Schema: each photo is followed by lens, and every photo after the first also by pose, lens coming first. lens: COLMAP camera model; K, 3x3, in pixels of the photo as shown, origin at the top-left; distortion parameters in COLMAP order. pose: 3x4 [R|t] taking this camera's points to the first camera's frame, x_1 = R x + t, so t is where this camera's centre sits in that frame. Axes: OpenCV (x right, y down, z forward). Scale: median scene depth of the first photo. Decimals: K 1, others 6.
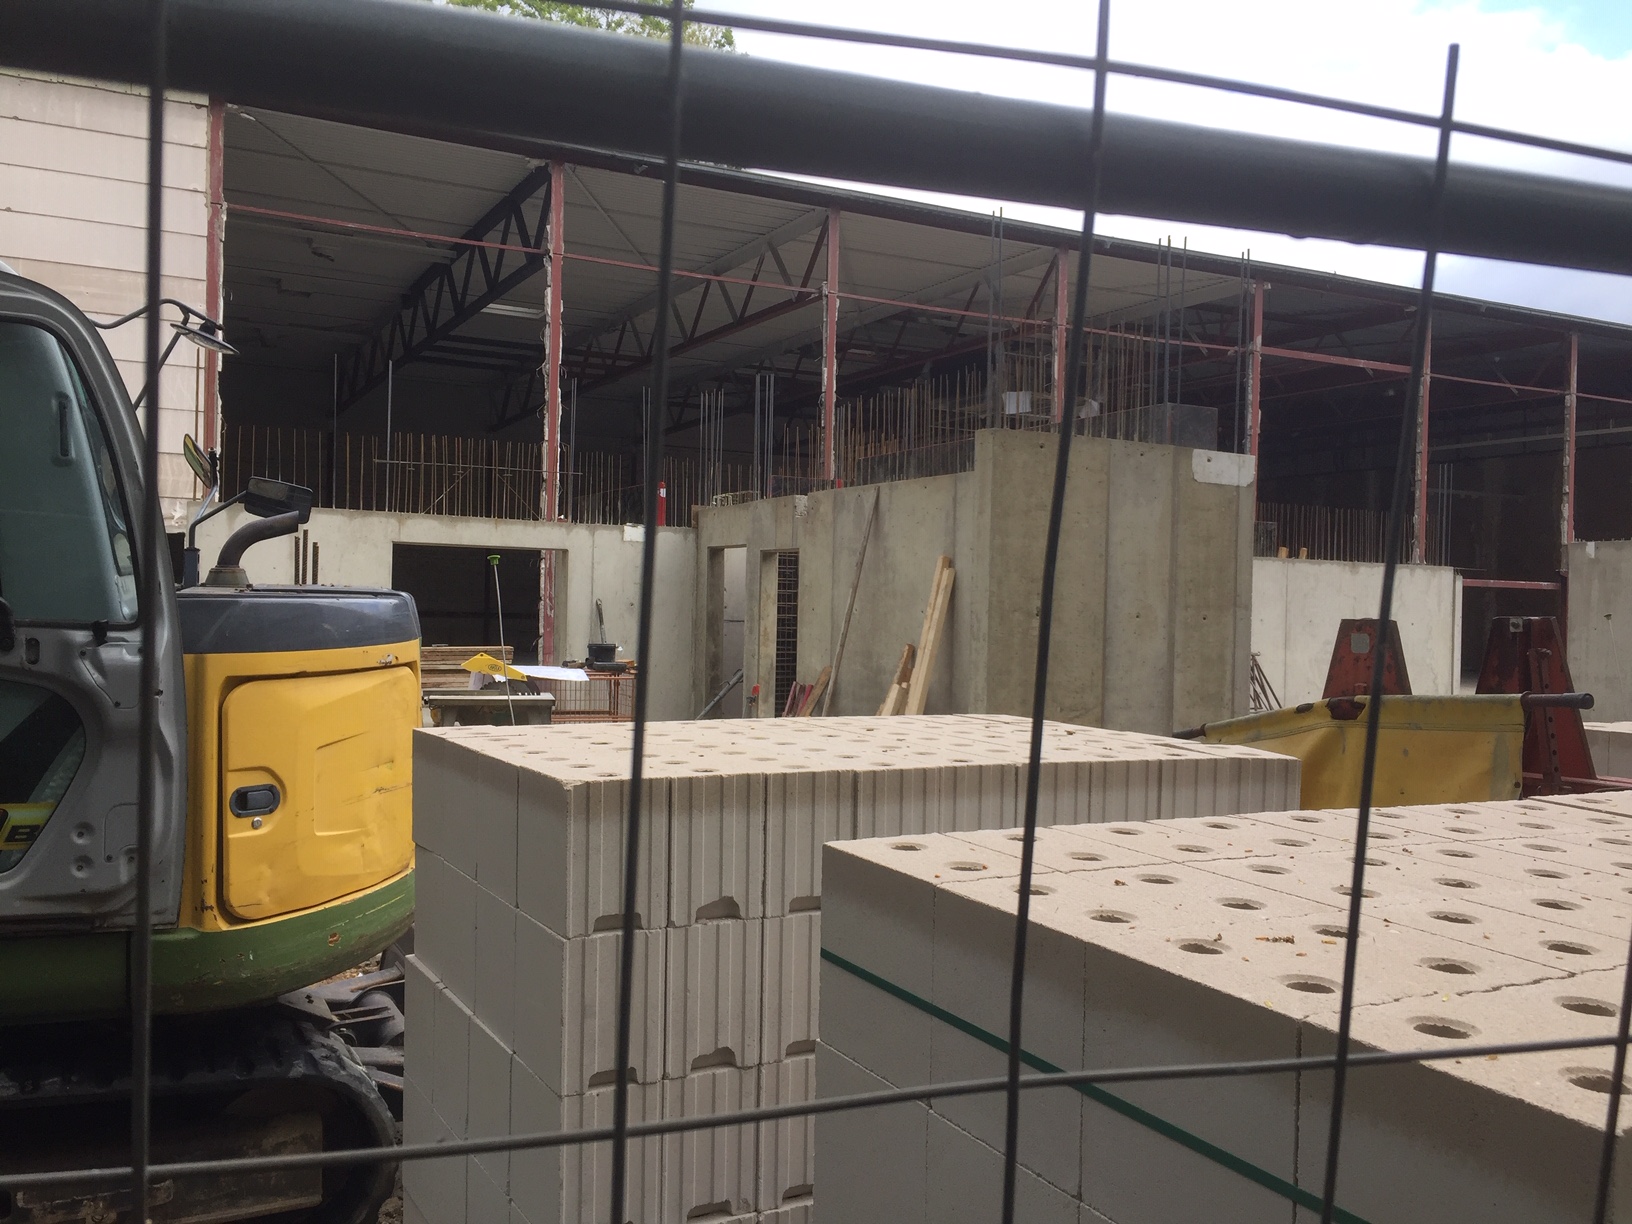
lens RADIAL K [[1370.3, 0, 821.1], [0, 1370.3, 618.6], [0, 0, 1]] dist [0.052674, -0.090210]
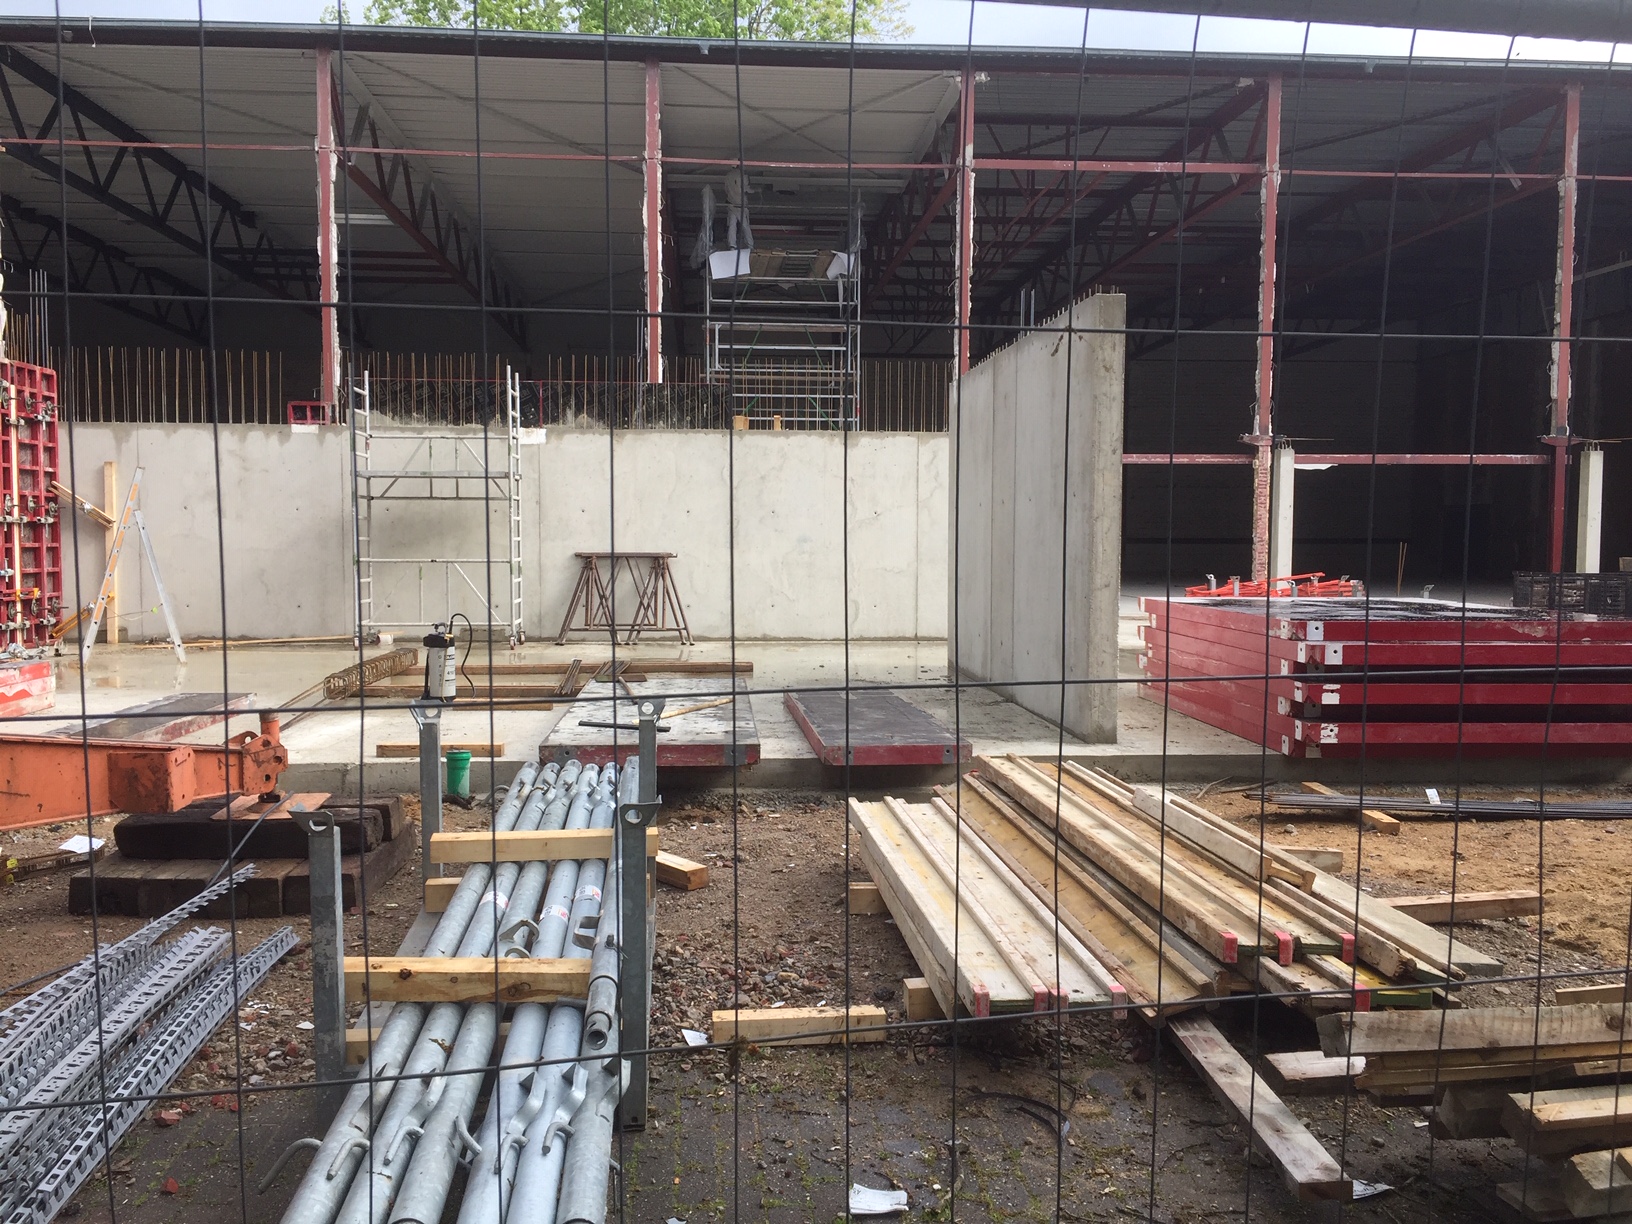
lens RADIAL K [[1370.3, 0, 816.0], [0, 1370.3, 607.5], [0, 0, 1]] dist [0.052674, -0.090210]
pose [[0.919706, 0.003877, -0.392588, 0.496982], [0.014362, 0.998950, 0.043509, 0.016257], [0.392345, -0.045654, 0.918685, 0.227298]]
